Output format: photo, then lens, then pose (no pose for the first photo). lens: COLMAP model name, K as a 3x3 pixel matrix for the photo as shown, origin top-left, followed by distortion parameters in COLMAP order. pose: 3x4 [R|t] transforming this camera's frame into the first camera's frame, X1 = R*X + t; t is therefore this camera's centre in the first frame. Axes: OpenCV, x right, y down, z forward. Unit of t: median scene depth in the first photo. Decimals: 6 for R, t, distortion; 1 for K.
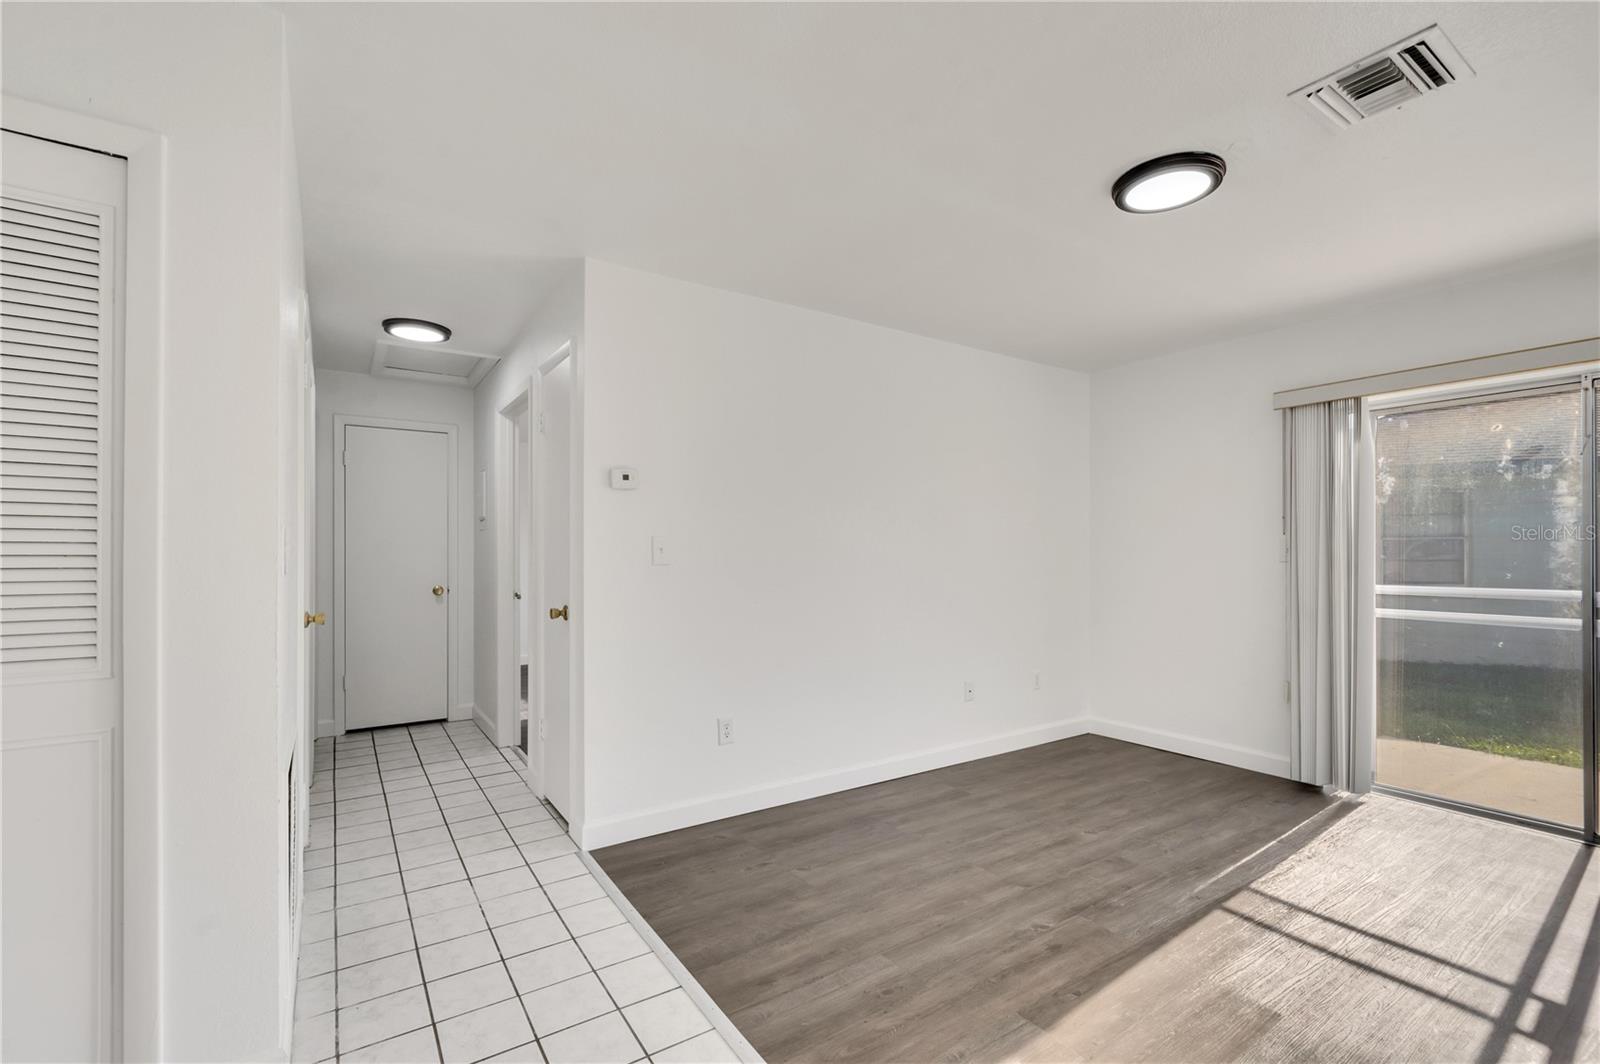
lens RADIAL K [[698.8, 0, 795.9], [0, 698.8, 551.8], [0, 0, 1]] dist [-0.002159, -0.001915]
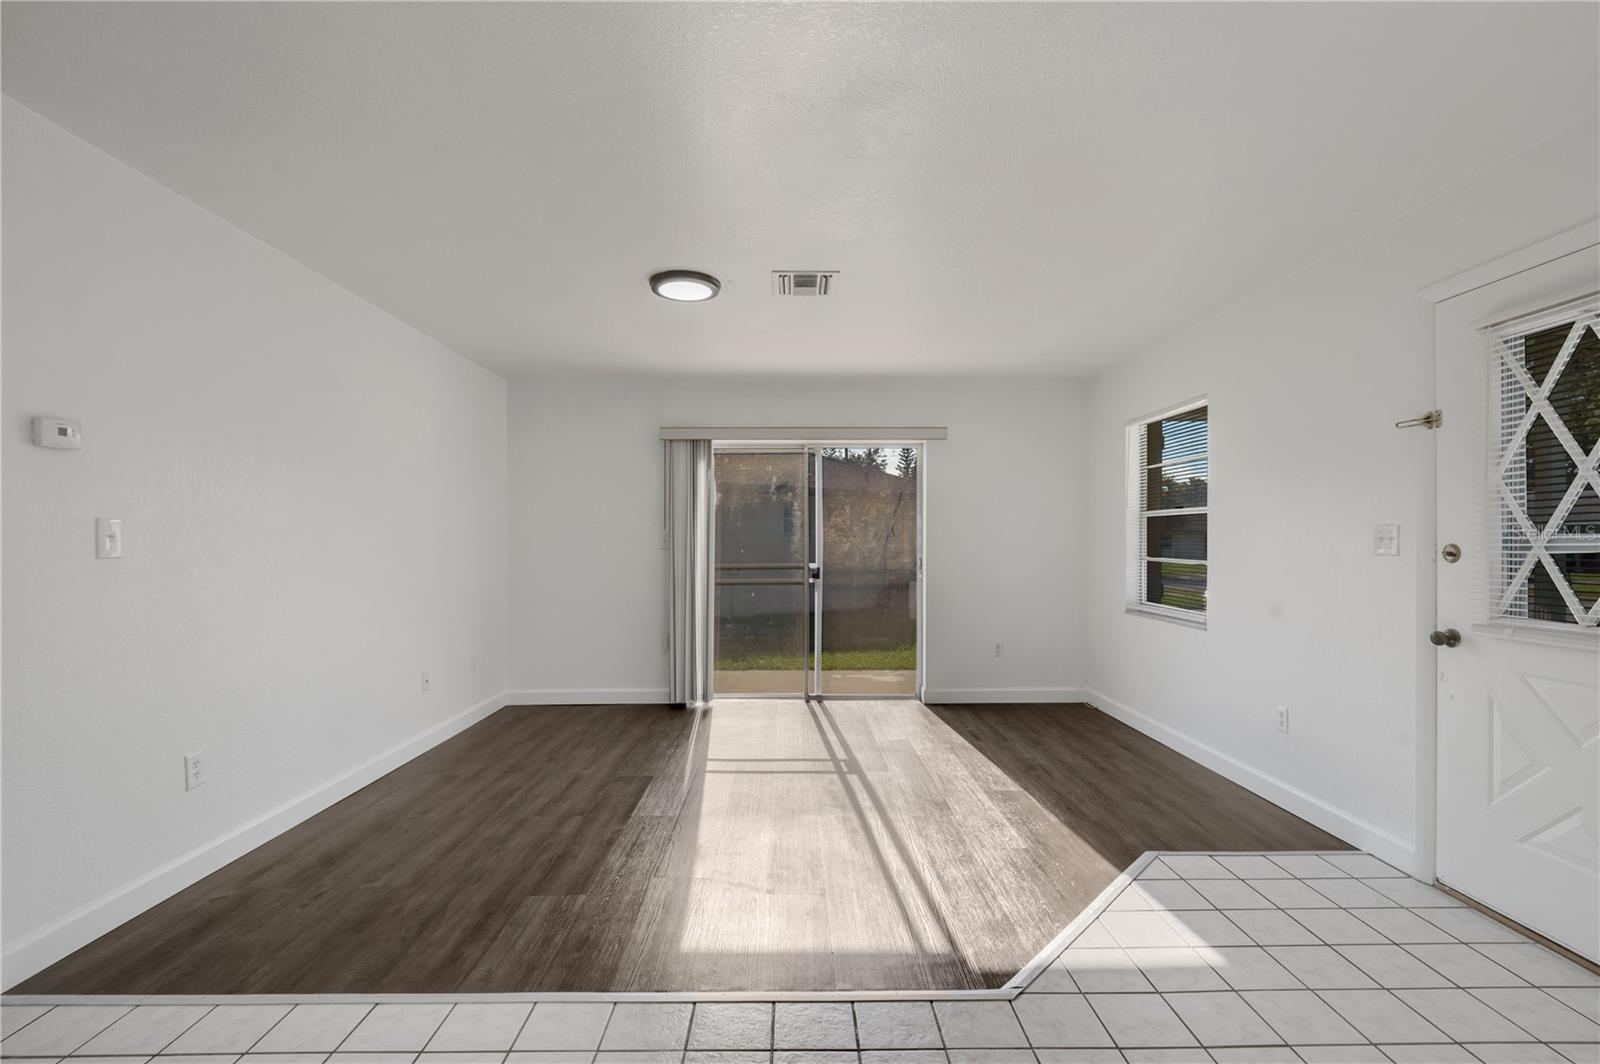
lens RADIAL K [[698.8, 0, 803.6], [0, 698.8, 531.3], [0, 0, 1]] dist [-0.002159, -0.001915]
pose [[0.538905, 0.013987, 0.842250, -0.411717], [0.001184, 0.999849, -0.017361, 0.004997], [-0.842366, 0.010354, 0.538807, 0.008100]]
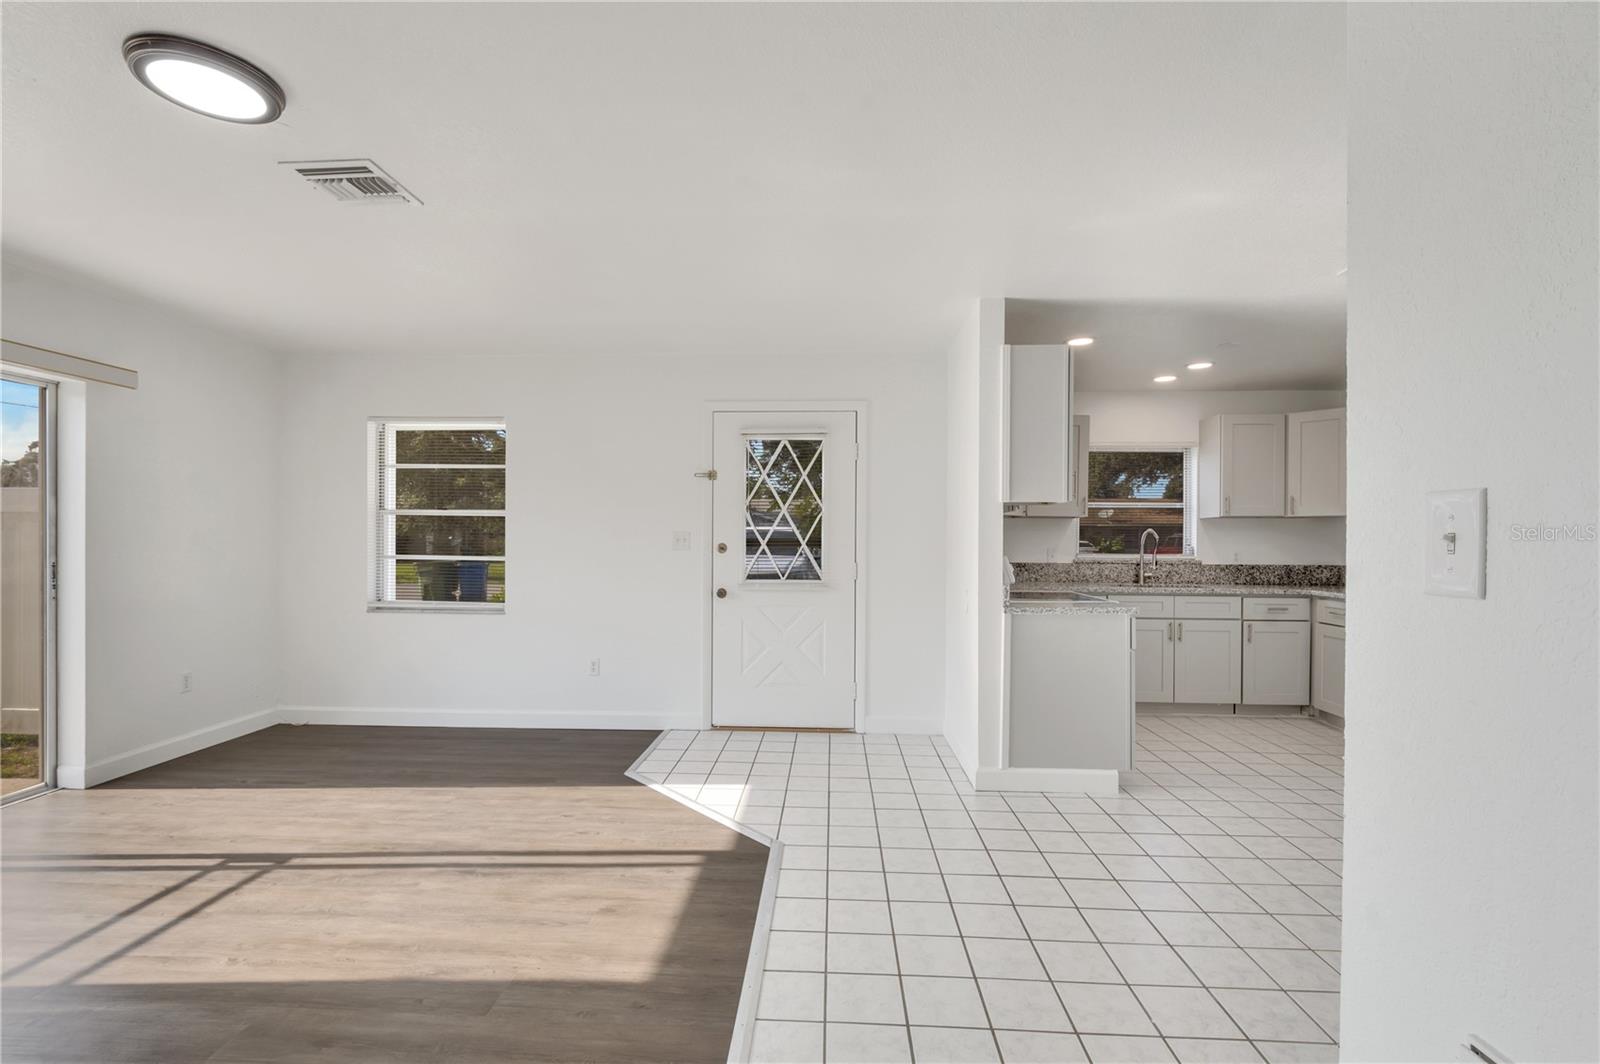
lens RADIAL K [[698.8, 0, 798.2], [0, 698.8, 539.0], [0, 0, 1]] dist [-0.002159, -0.001915]
pose [[-0.804389, 0.000983, 0.594102, -0.367581], [-0.004479, 0.999960, -0.007719, 0.008539], [-0.594085, -0.008870, -0.804353, 0.806260]]
